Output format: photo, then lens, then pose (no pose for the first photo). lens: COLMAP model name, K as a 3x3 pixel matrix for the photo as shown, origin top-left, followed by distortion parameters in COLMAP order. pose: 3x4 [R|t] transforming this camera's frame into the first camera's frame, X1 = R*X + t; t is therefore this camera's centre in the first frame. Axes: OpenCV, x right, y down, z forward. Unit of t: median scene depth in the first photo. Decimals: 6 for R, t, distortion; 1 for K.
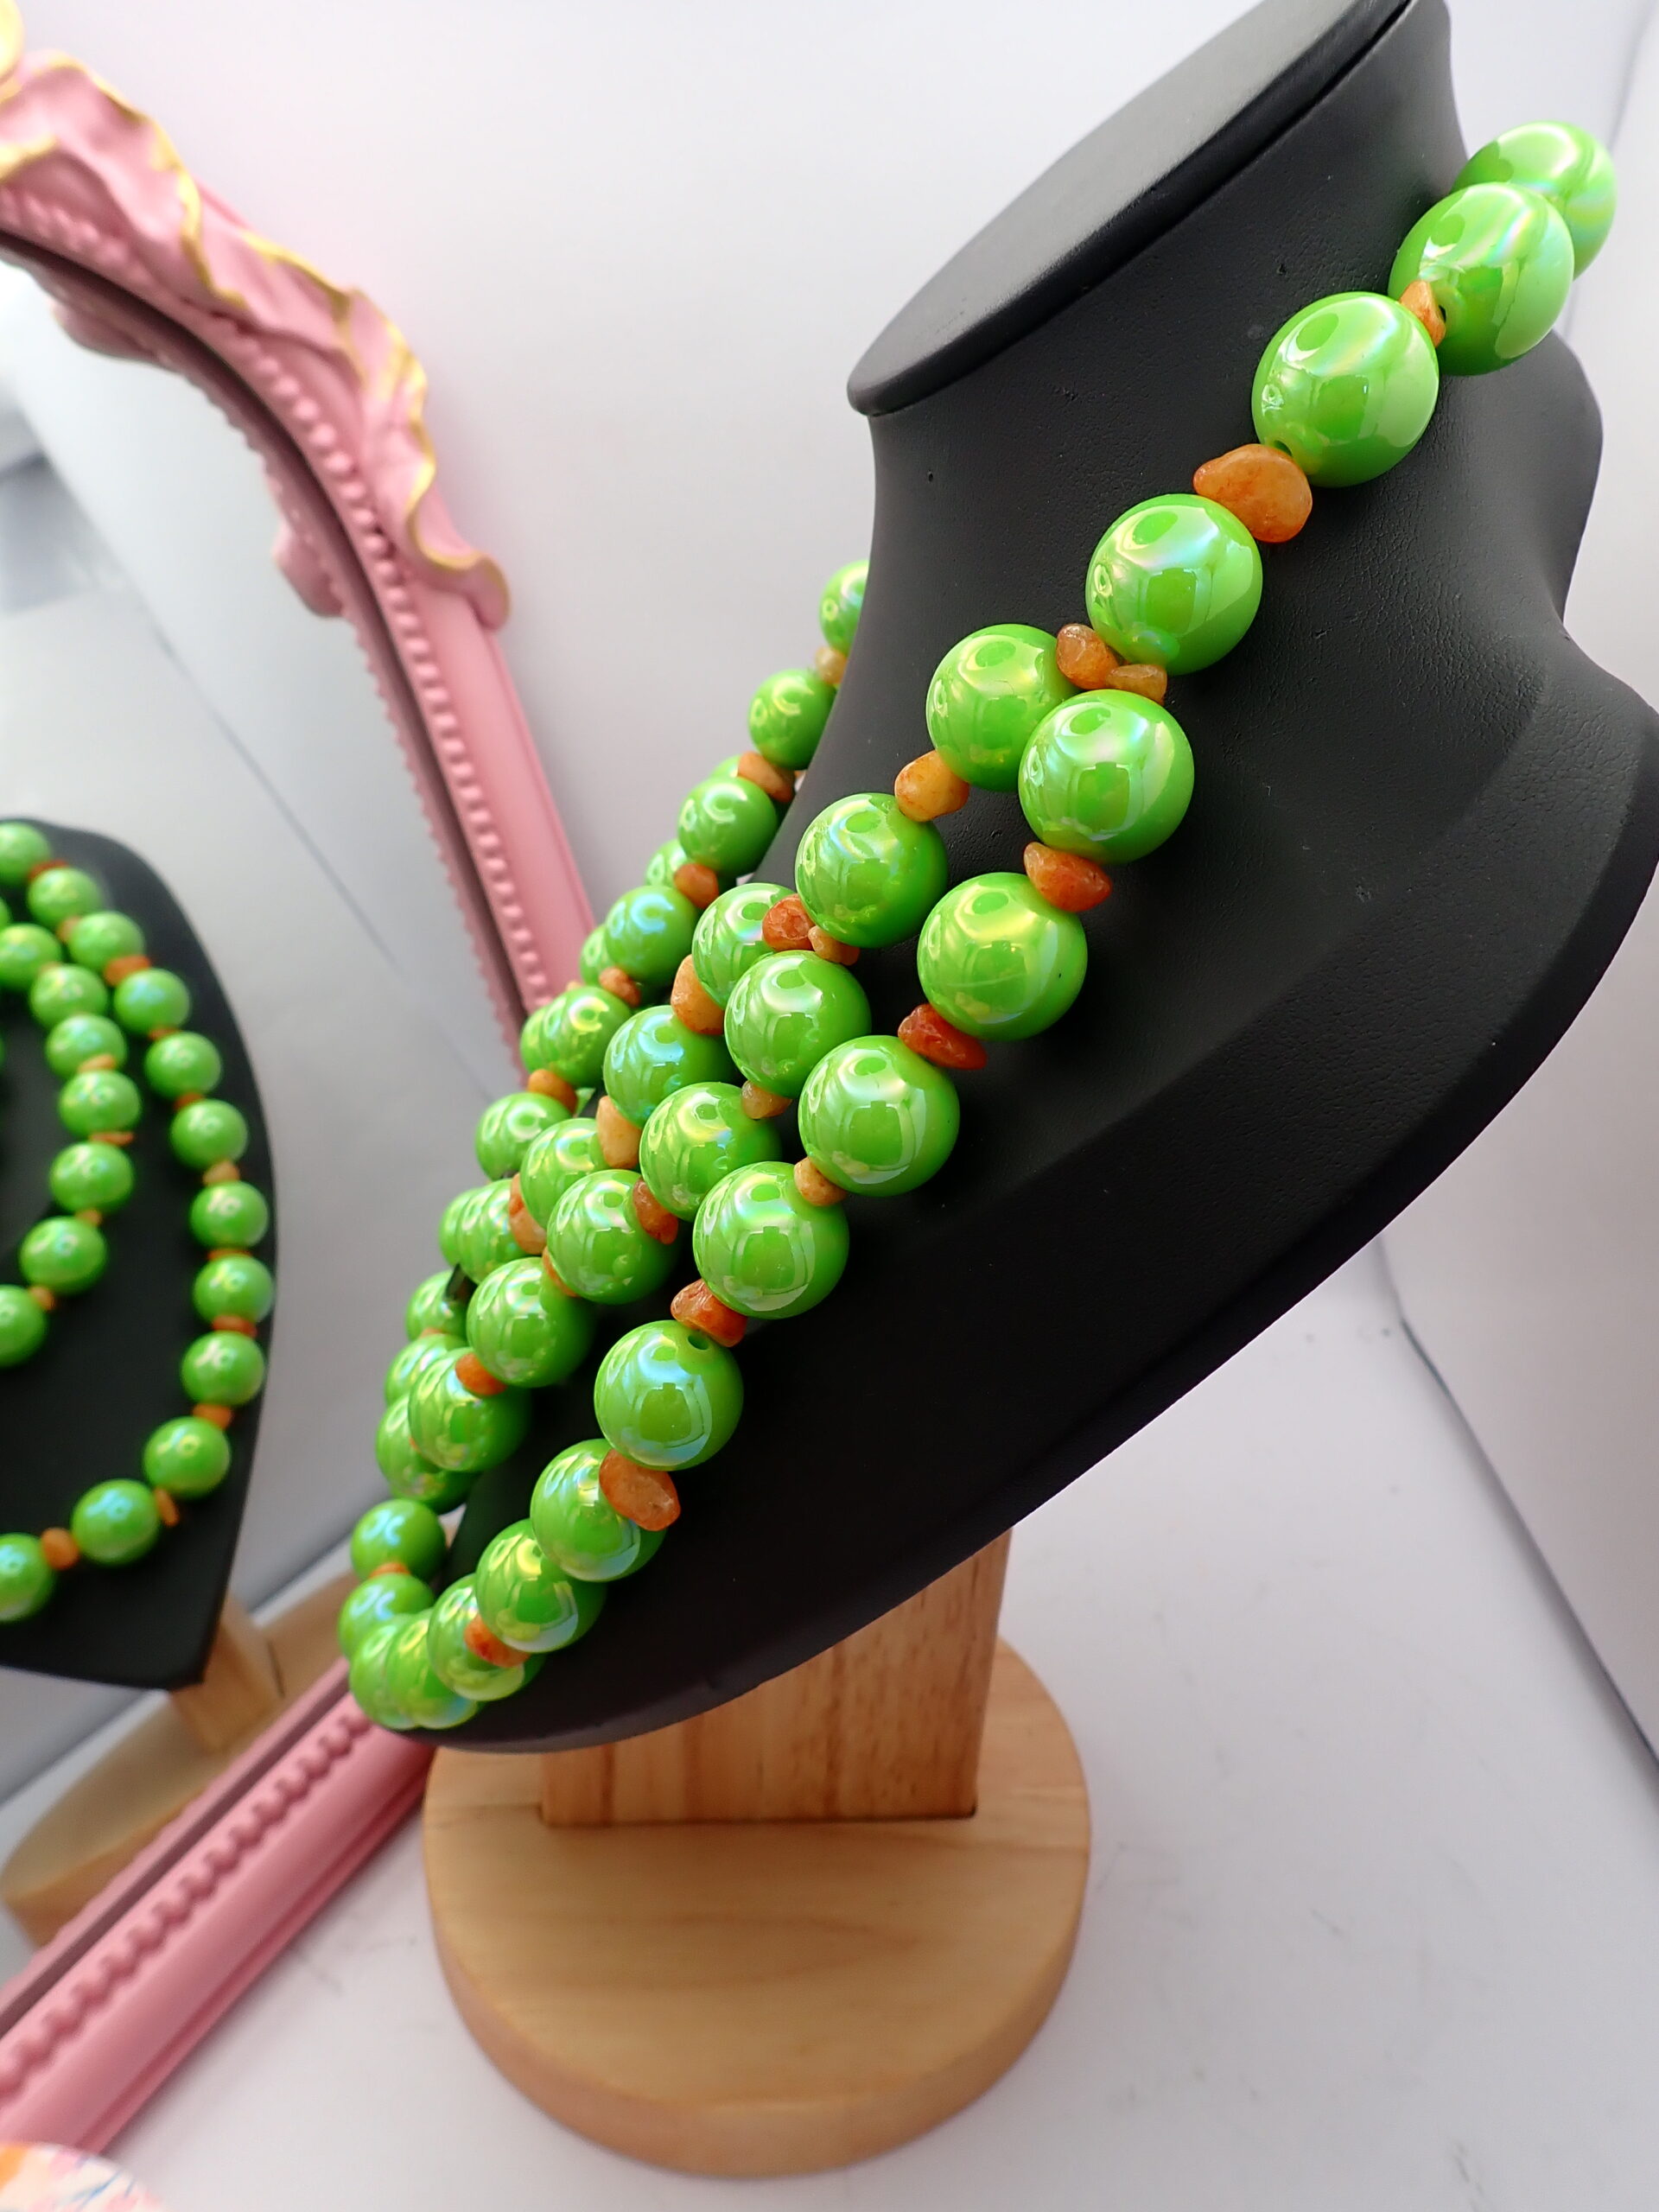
lens RADIAL K [[1631.4, 0, 820.9], [0, 1631.4, 1109.1], [0, 0, 1]] dist [0.022262, -0.011961]
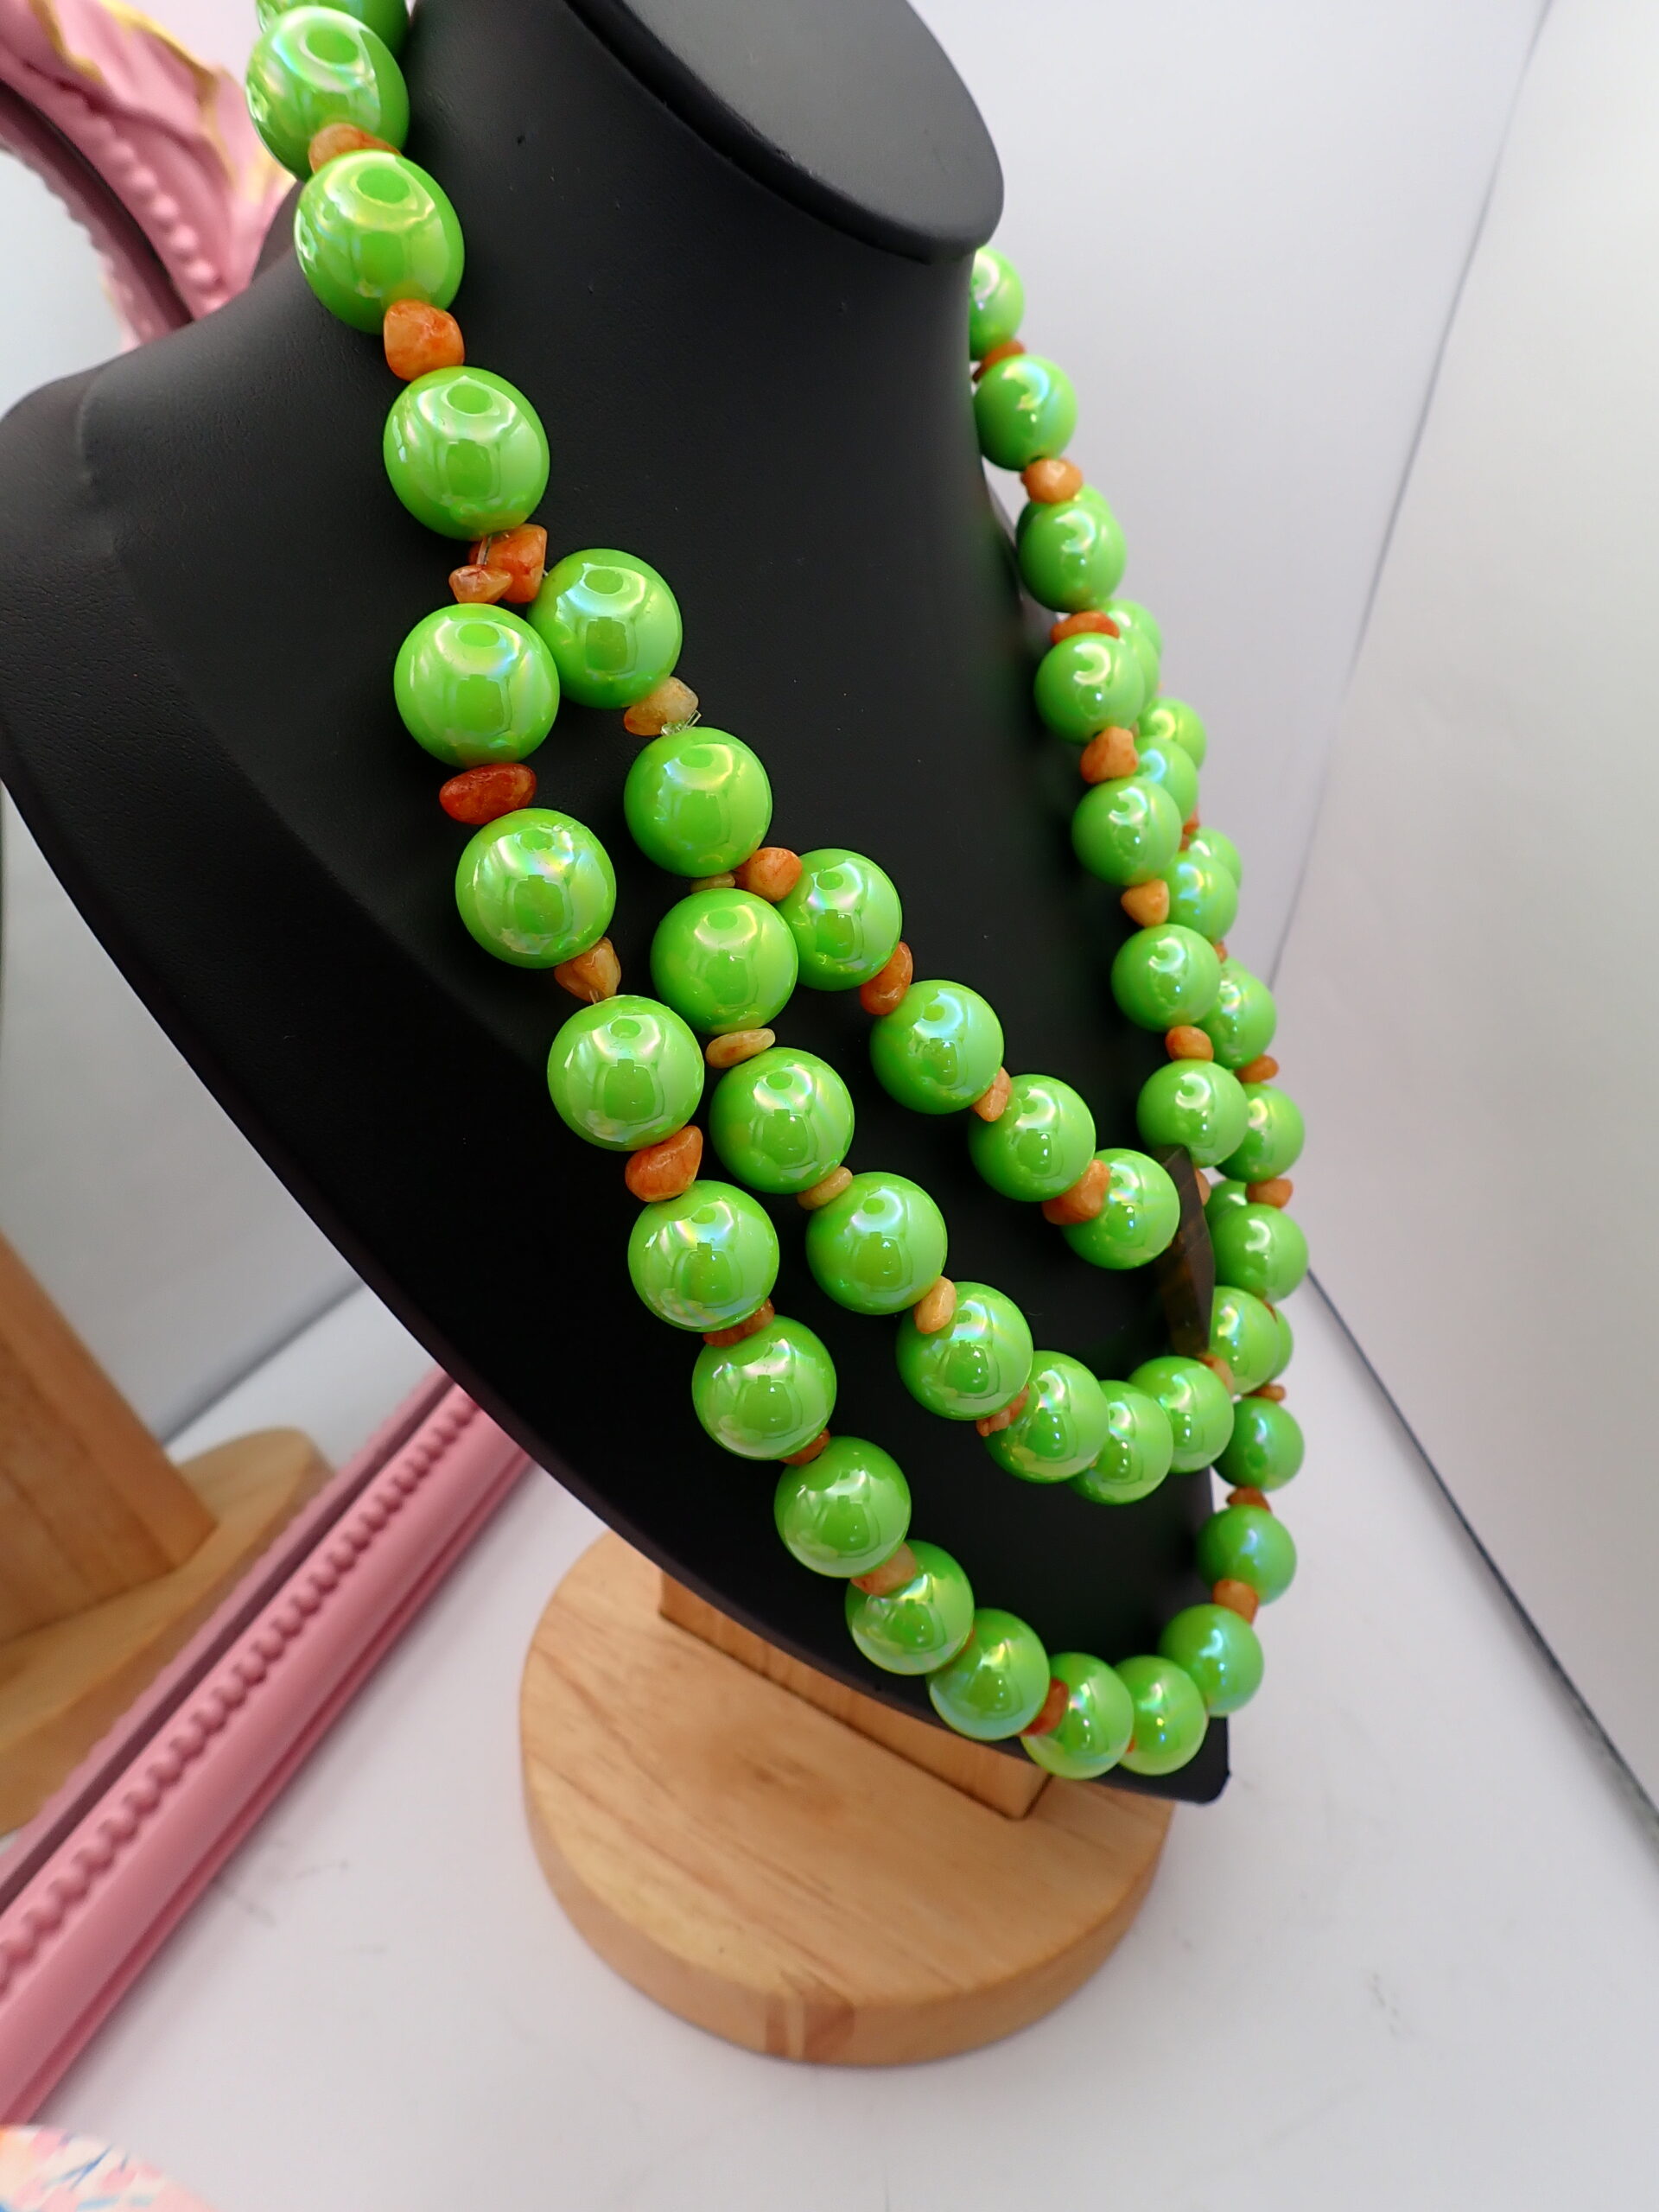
lens RADIAL K [[1631.4, 0, 823.2], [0, 1631.4, 1111.1], [0, 0, 1]] dist [0.022262, -0.011961]
pose [[0.988733, -0.009981, 0.149356, -0.109464], [-0.002692, 0.996427, 0.084411, -0.019492], [-0.149665, -0.083862, 0.985174, 0.039446]]
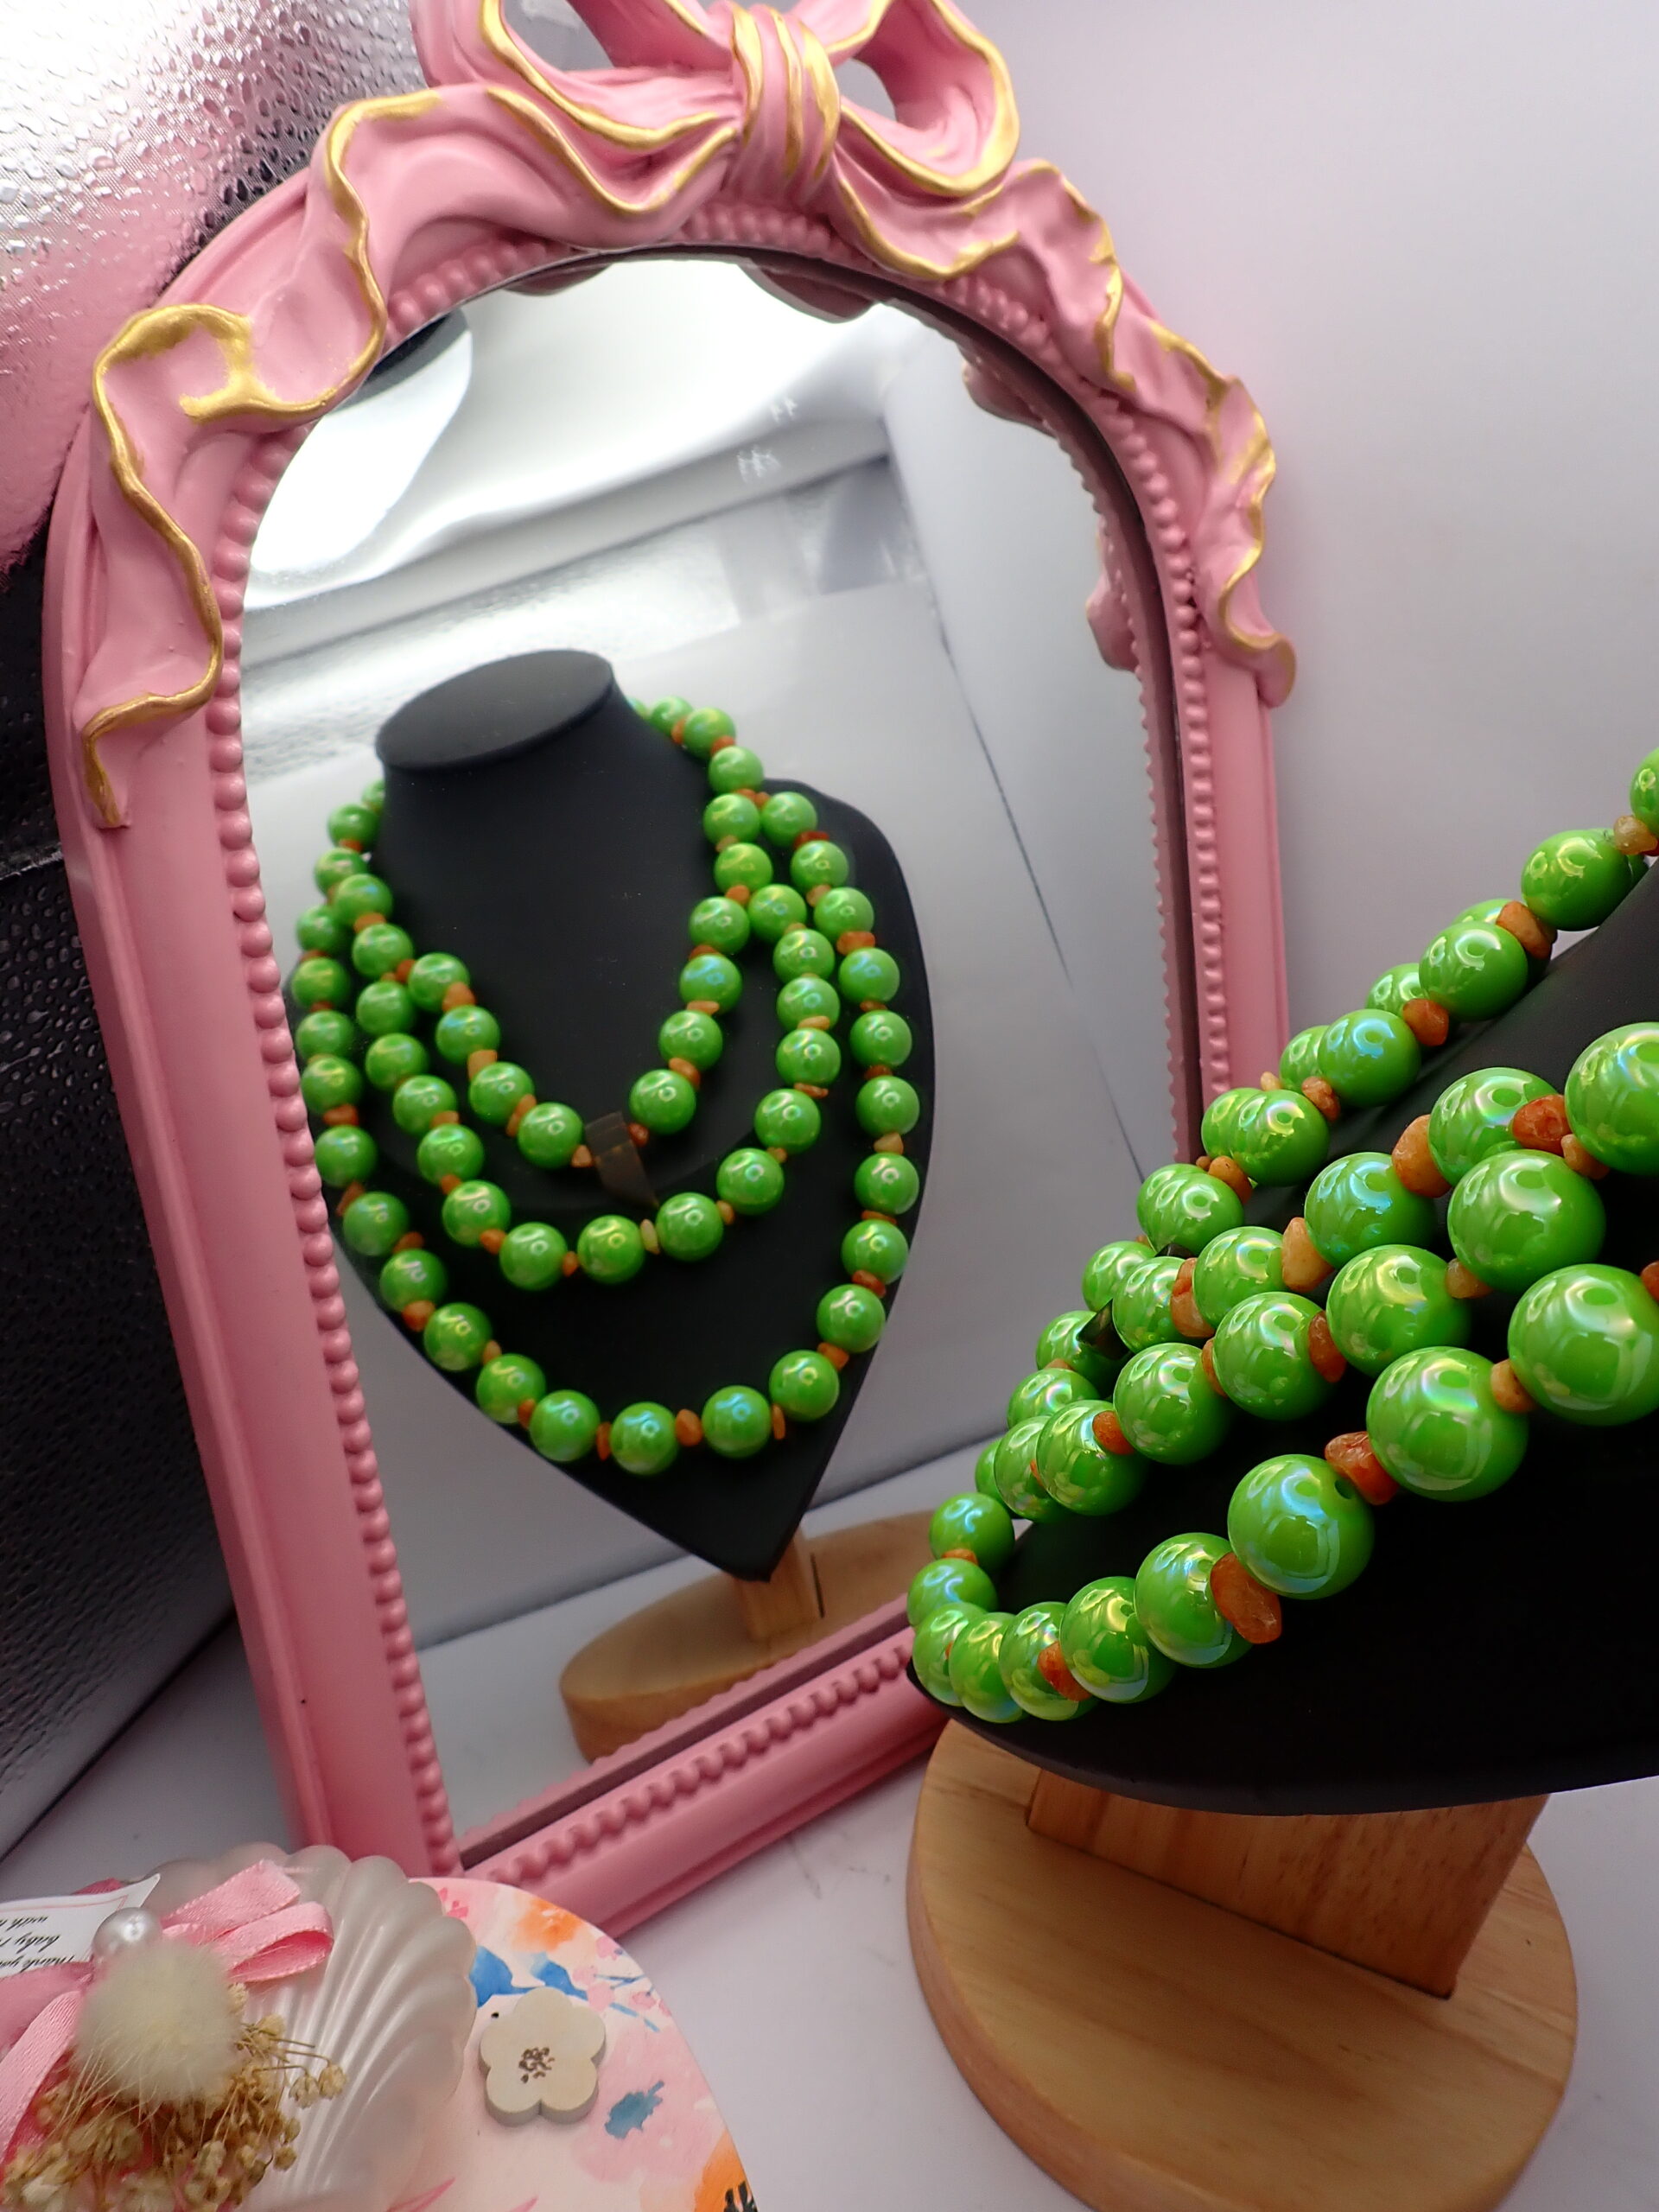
lens RADIAL K [[1631.4, 0, 829.5], [0, 1631.4, 1111.4], [0, 0, 1]] dist [0.022262, -0.011961]
pose [[0.906396, 0.257584, -0.334810, -0.049413], [-0.254817, 0.965536, 0.052988, -0.037024], [0.336920, 0.037287, 0.940795, -0.064386]]
